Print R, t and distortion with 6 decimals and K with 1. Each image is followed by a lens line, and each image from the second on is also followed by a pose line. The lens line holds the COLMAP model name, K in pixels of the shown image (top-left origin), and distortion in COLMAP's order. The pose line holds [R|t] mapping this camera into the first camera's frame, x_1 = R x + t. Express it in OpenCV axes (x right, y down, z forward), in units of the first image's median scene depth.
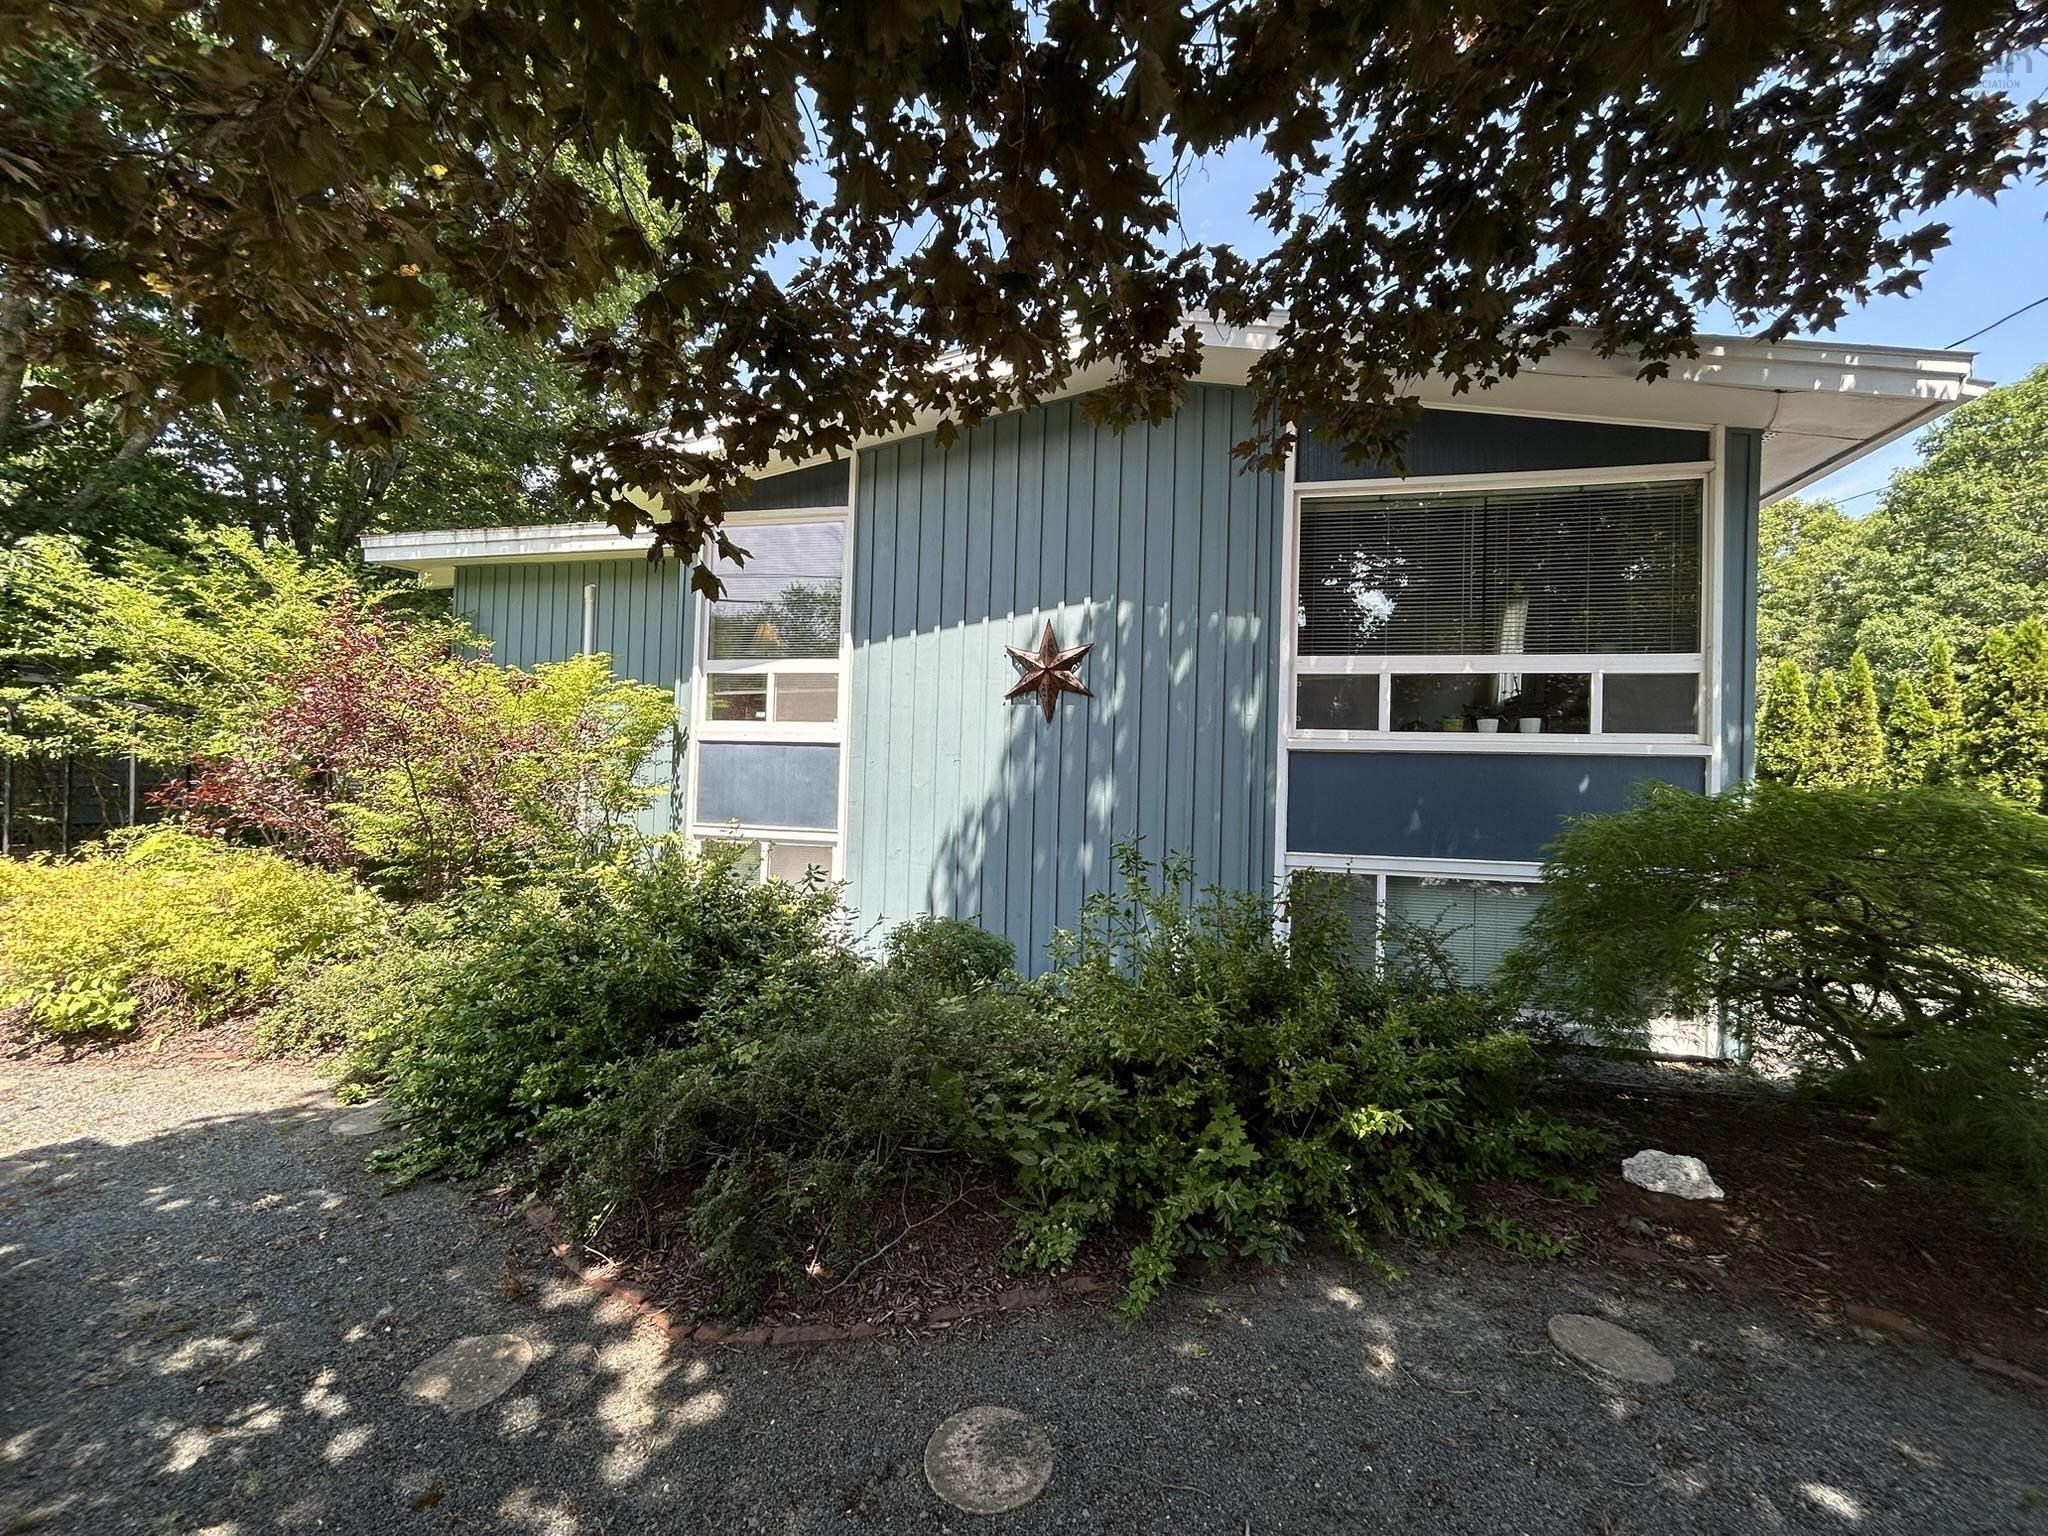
lens RADIAL K [[833.1, 0, 1025.3], [0, 833.1, 765.6], [0, 0, 1]] dist [0.000577, 0.000545]
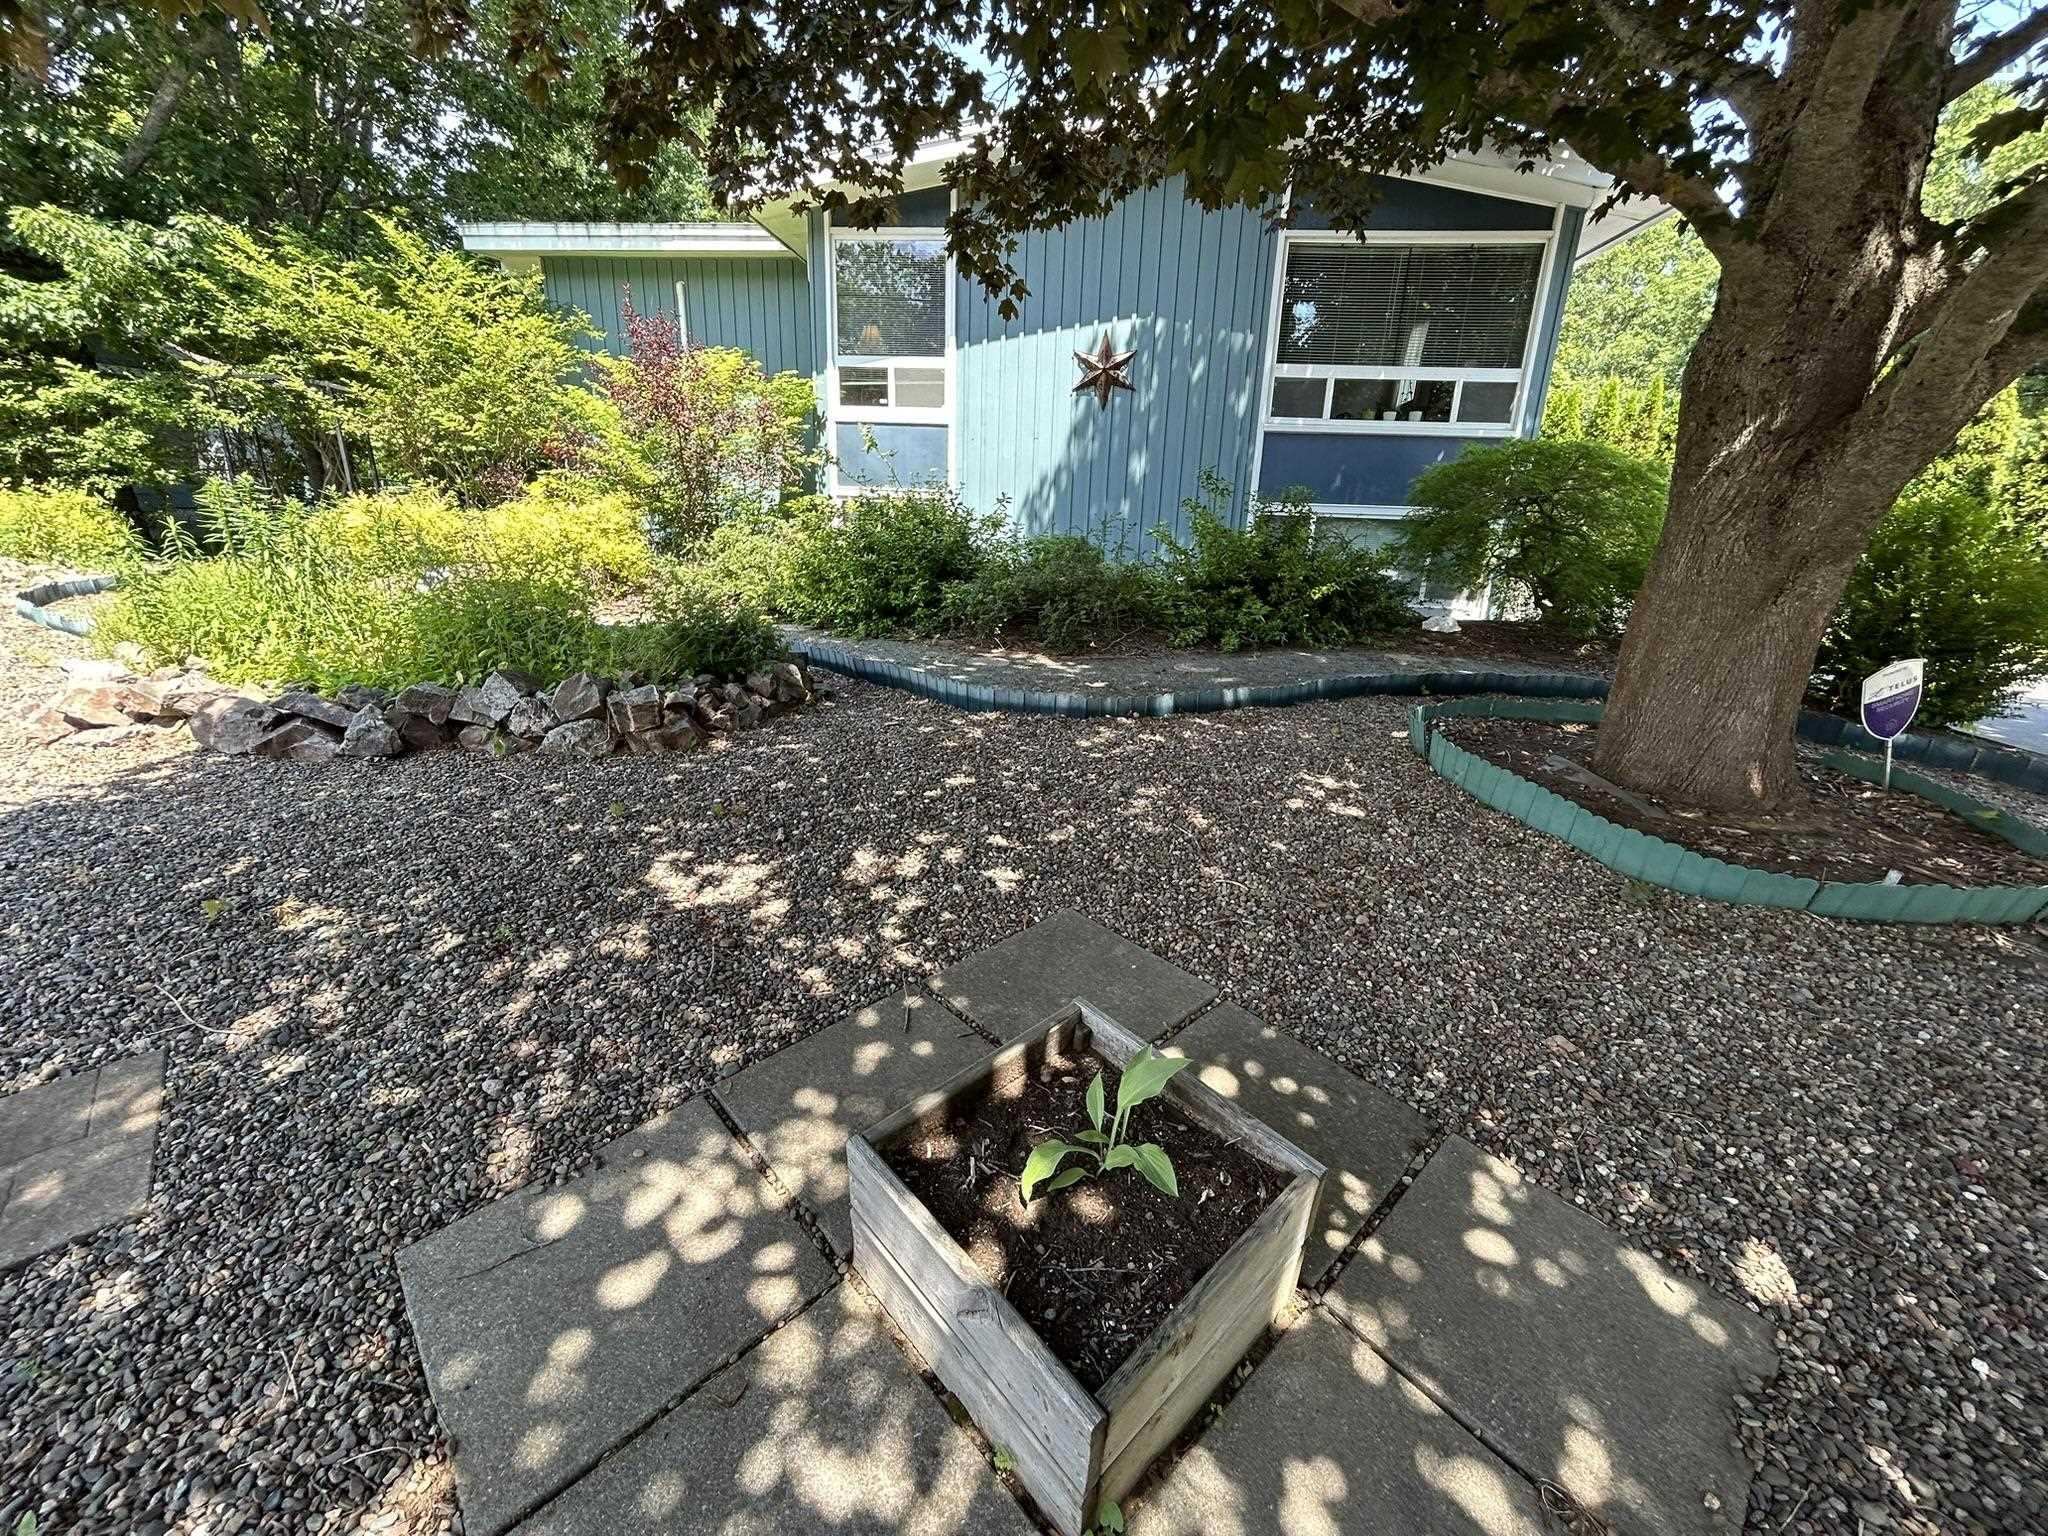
lens RADIAL K [[826.9, 0, 1024.0], [0, 826.9, 768.0], [0, 0, 1]] dist [-0.003460, 0.000517]
pose [[0.992046, -0.033386, 0.121369, -0.302584], [-0.007739, 0.946184, 0.323538, 0.072727], [-0.125639, -0.321904, 0.938399, -0.522990]]
